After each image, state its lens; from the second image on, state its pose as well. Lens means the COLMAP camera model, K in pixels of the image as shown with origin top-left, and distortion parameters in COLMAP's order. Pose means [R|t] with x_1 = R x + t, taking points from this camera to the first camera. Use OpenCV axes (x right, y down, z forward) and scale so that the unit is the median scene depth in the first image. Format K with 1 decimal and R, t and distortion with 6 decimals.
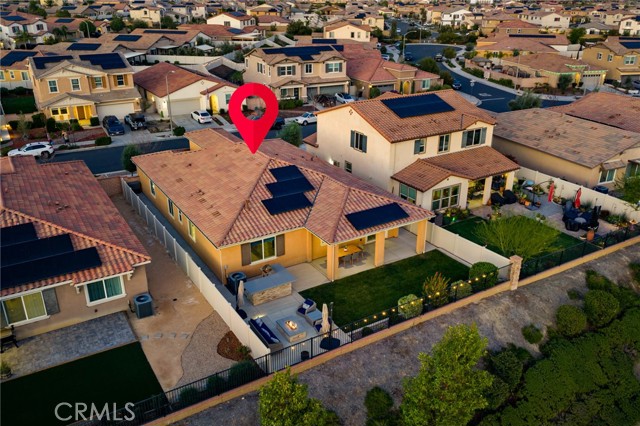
lens RADIAL K [[532.8, 0, 320.0], [0, 532.8, 213.0], [0, 0, 1]] dist [0.002674, -0.006649]
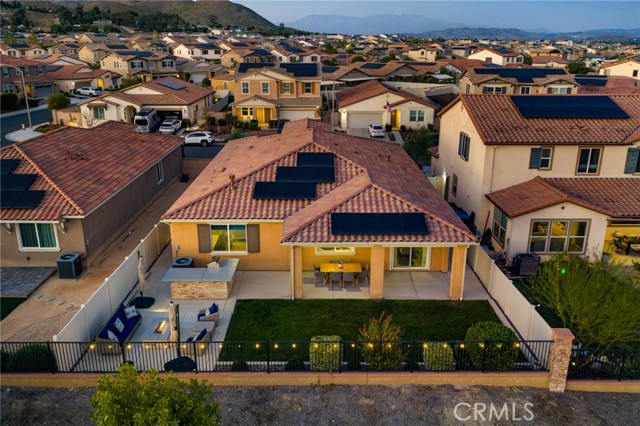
lens RADIAL K [[532.8, 0, 320.0], [0, 532.8, 213.0], [0, 0, 1]] dist [0.002674, -0.006649]
pose [[0.853072, 0.158040, -0.497285, 0.251125], [-0.204707, 0.977991, -0.040355, 0.023335], [0.479963, 0.136224, 0.866648, 0.244925]]
